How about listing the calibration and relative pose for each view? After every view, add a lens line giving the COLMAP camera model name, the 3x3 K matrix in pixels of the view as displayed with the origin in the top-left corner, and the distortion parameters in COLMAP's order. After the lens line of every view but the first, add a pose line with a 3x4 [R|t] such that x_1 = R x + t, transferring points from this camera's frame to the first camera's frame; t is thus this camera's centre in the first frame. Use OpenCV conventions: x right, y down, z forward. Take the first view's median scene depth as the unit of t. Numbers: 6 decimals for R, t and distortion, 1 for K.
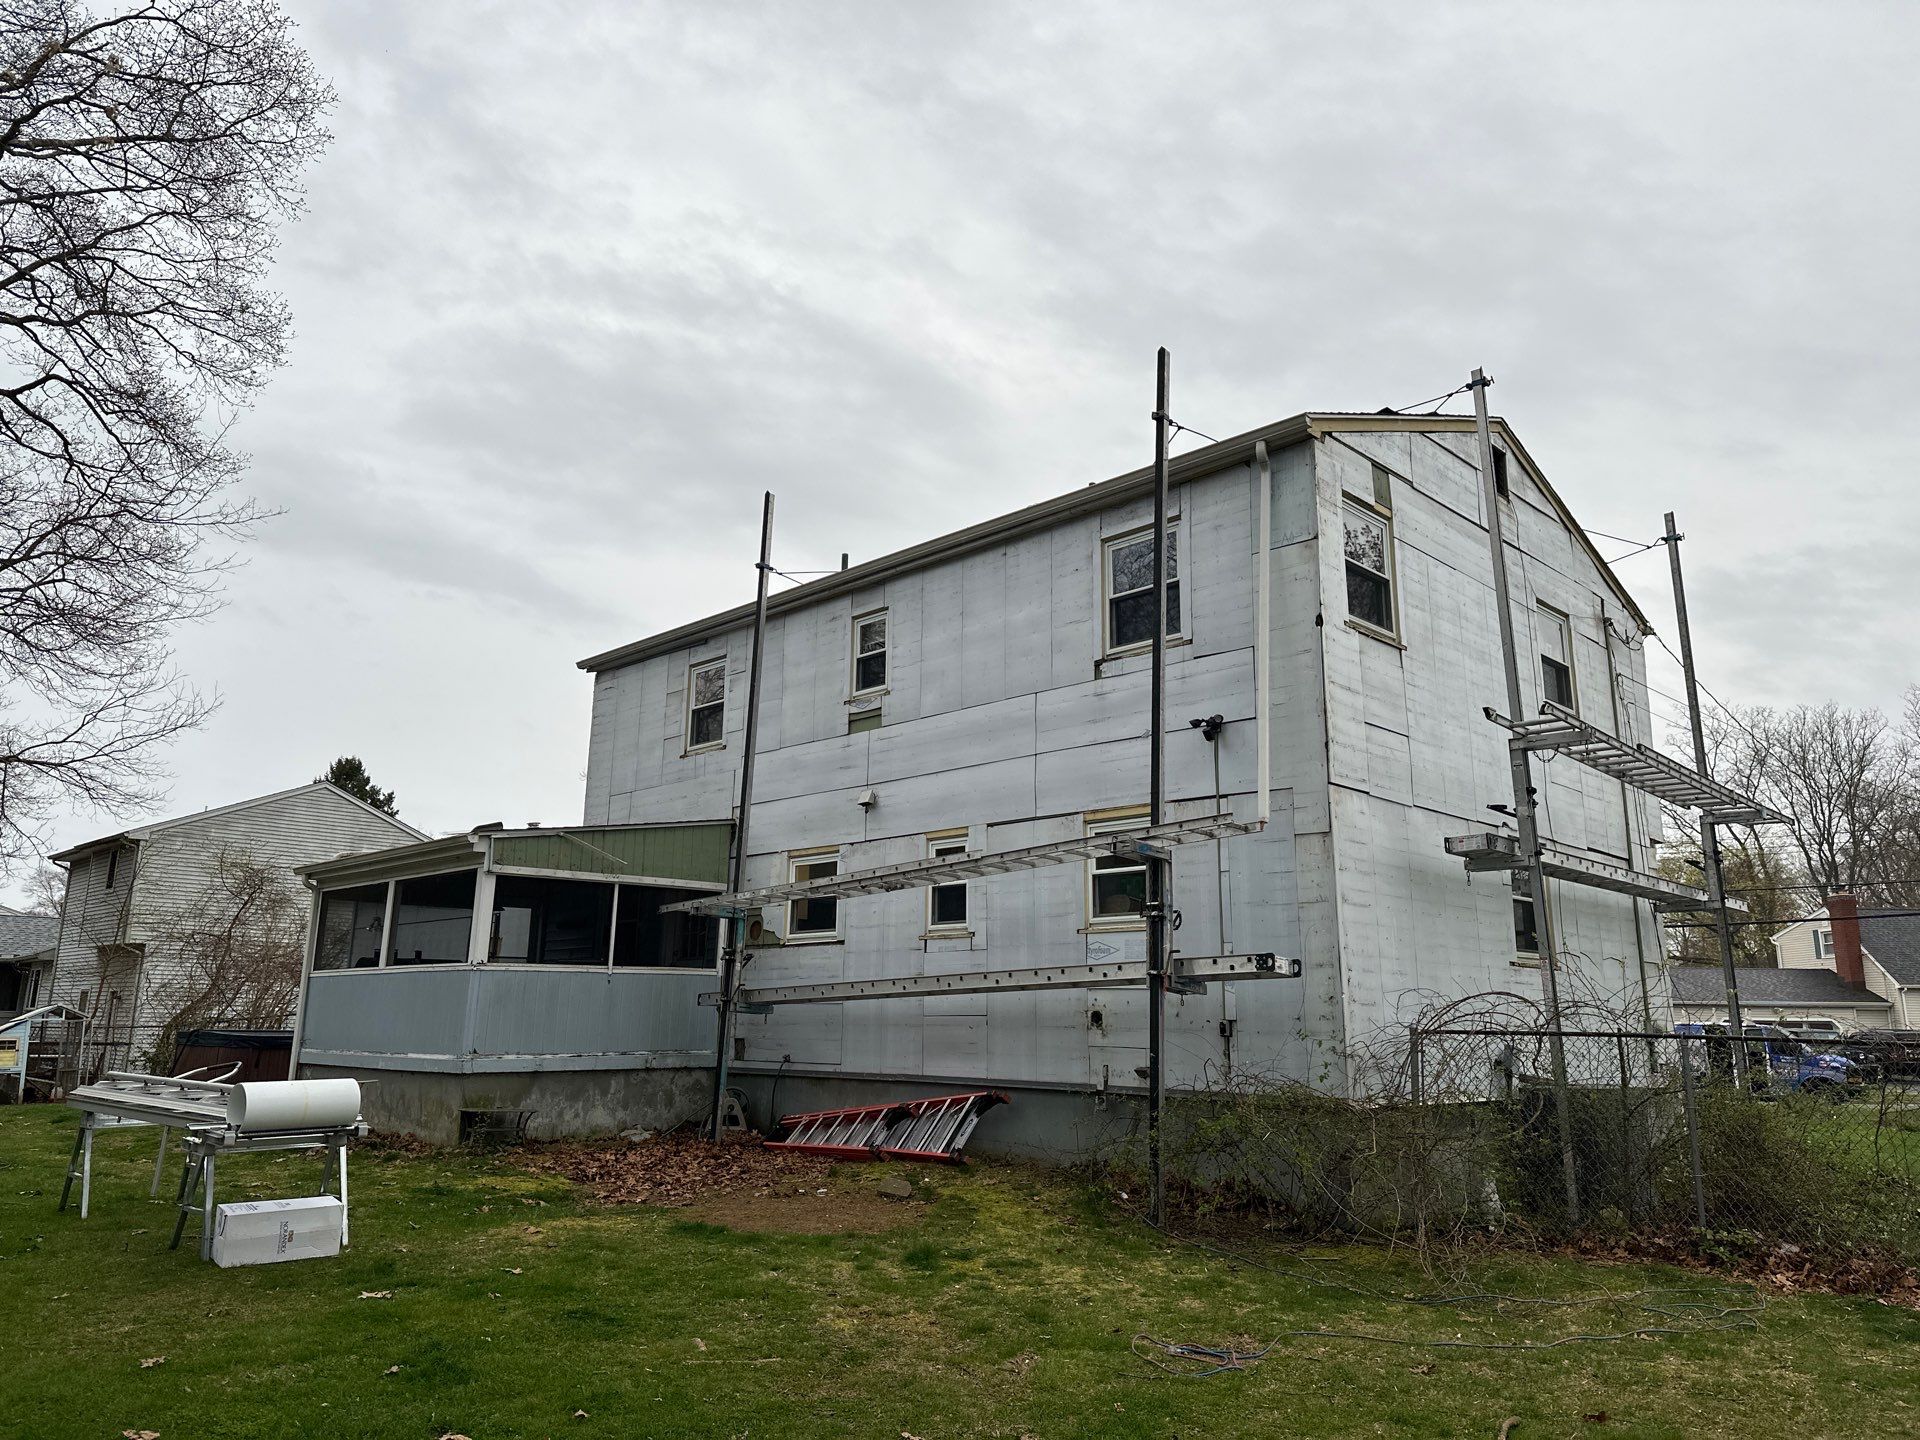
lens RADIAL K [[1334.0, 0, 952.1], [0, 1334.0, 704.0], [0, 0, 1]] dist [0.120495, -0.198774]
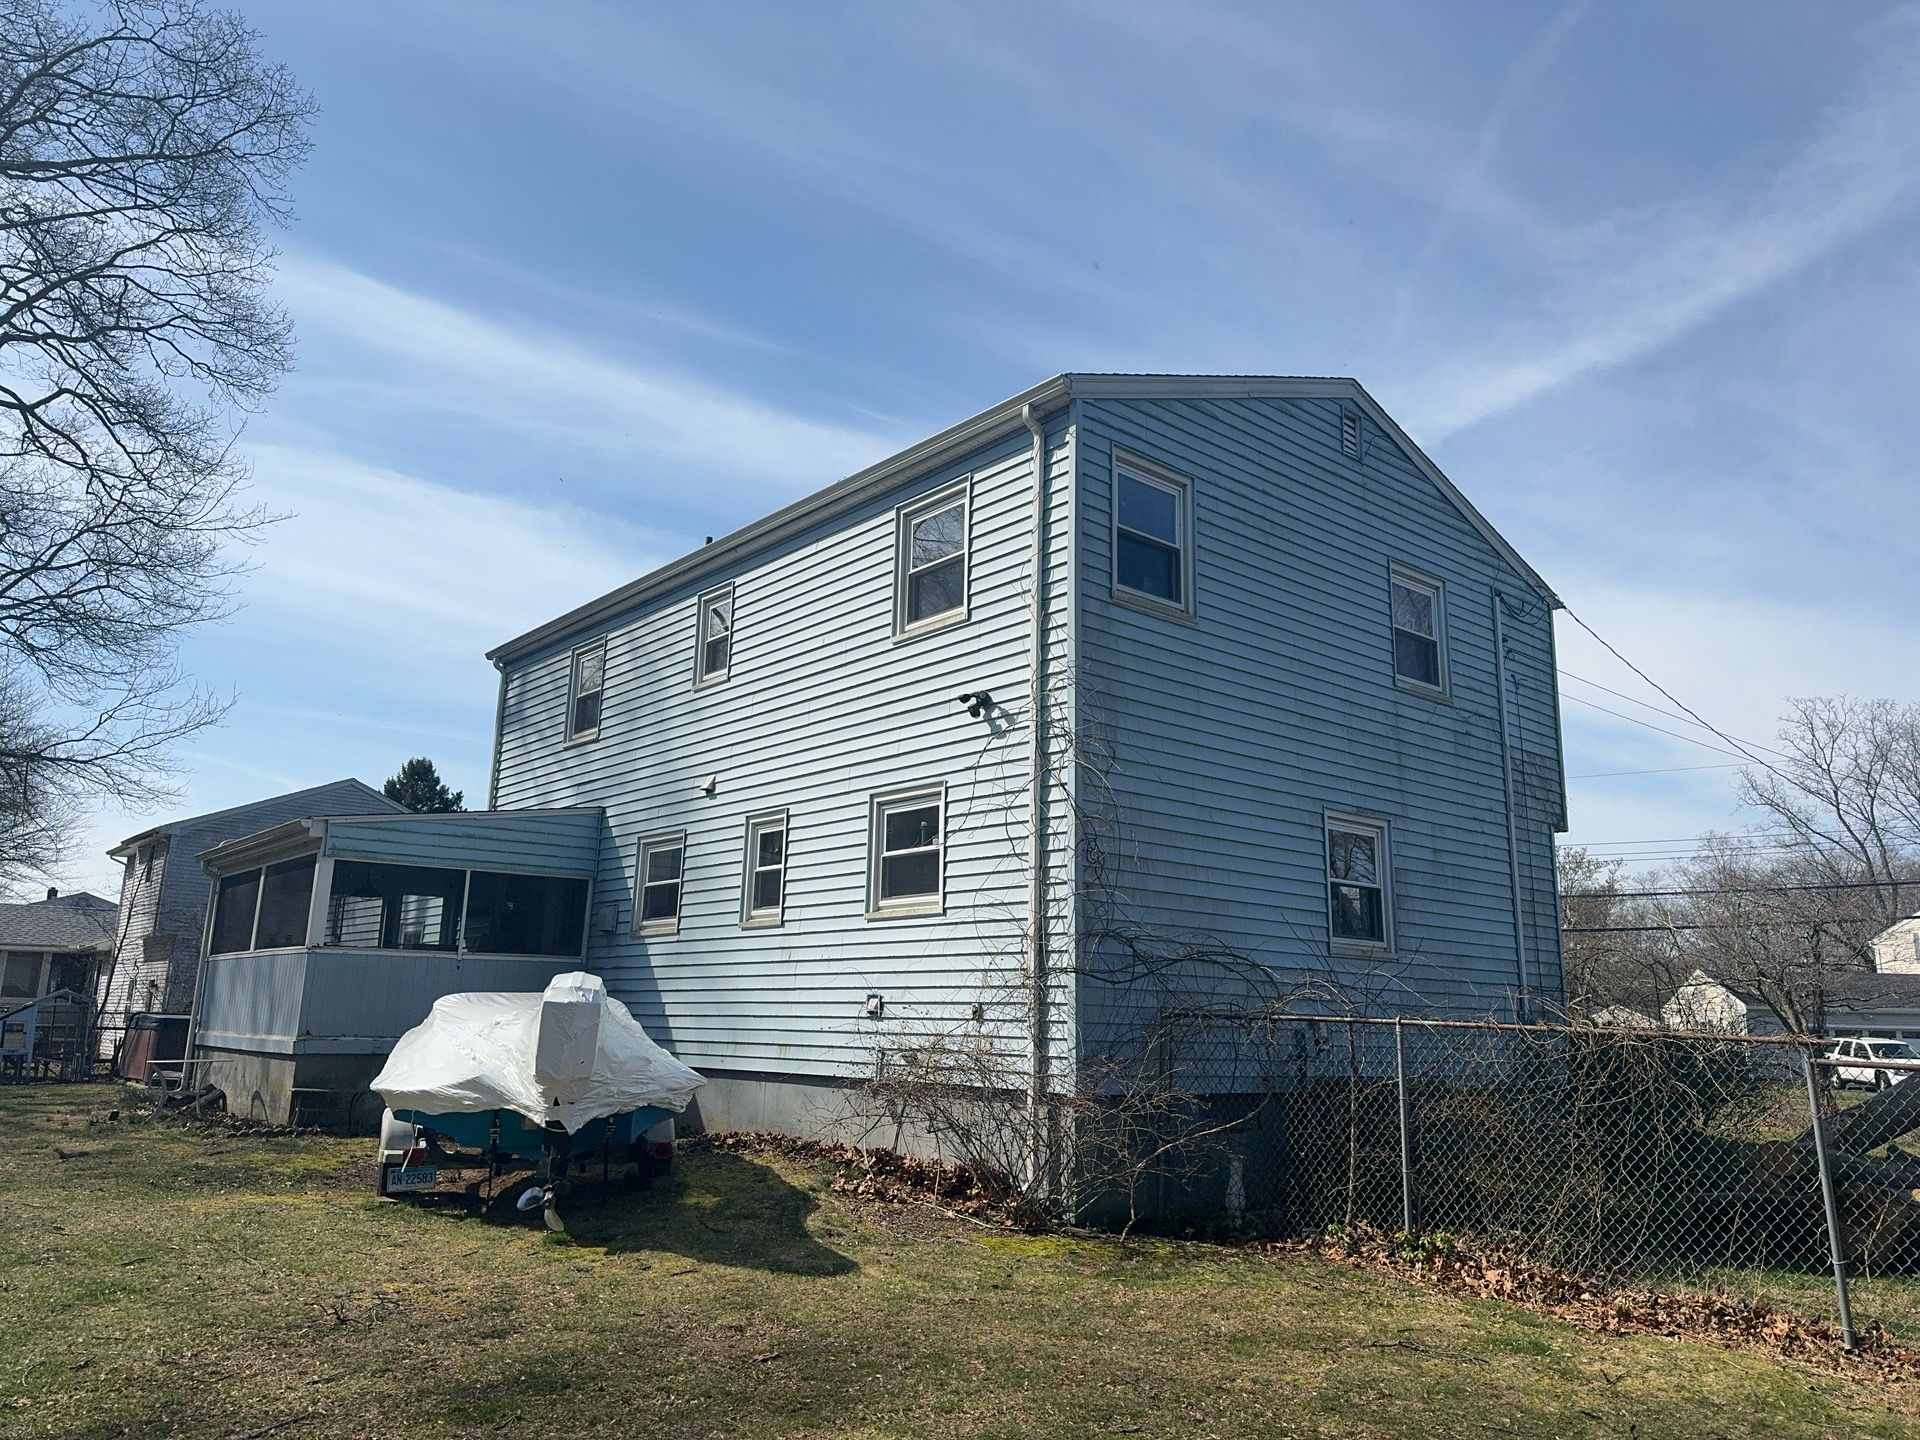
lens RADIAL K [[1343.0, 0, 960.0], [0, 1343.0, 720.0], [0, 0, 1]] dist [0.117885, -0.194924]
pose [[0.994468, -0.006453, -0.104846, 0.128275], [0.007361, 0.999939, 0.008269, 0.009021], [0.104786, -0.008995, 0.994454, 0.023194]]
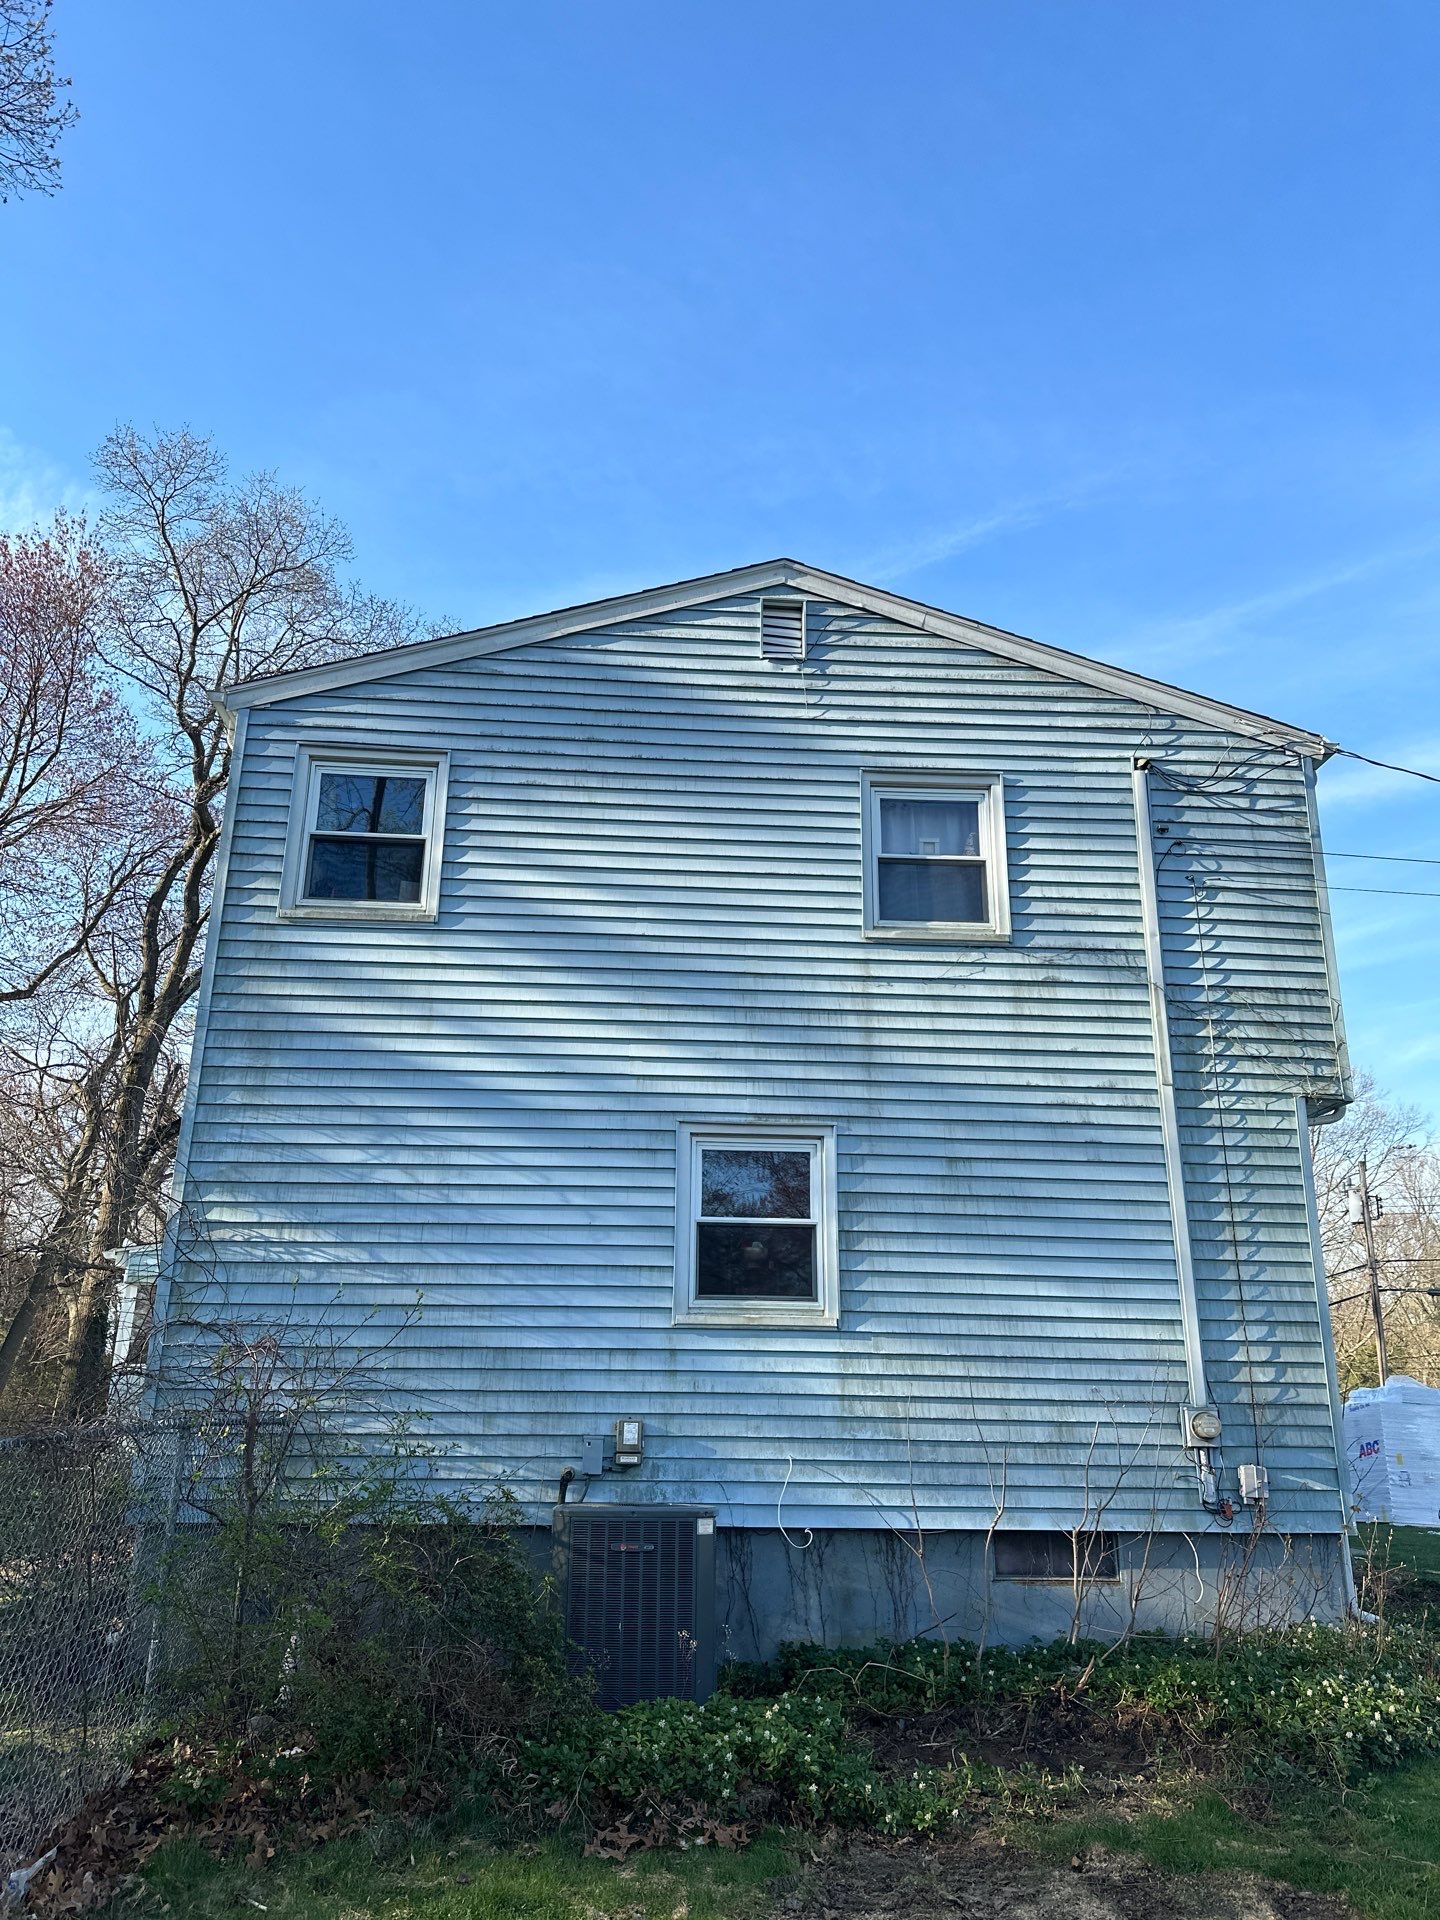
lens RADIAL K [[1343.0, 0, 726.5], [0, 1343.0, 971.6], [0, 0, 1]] dist [0.117885, -0.194924]
pose [[0.733672, -0.208978, -0.646571, 0.445953], [0.148387, 0.977842, -0.147671, 0.059096], [0.663104, 0.012399, 0.748424, 0.251137]]
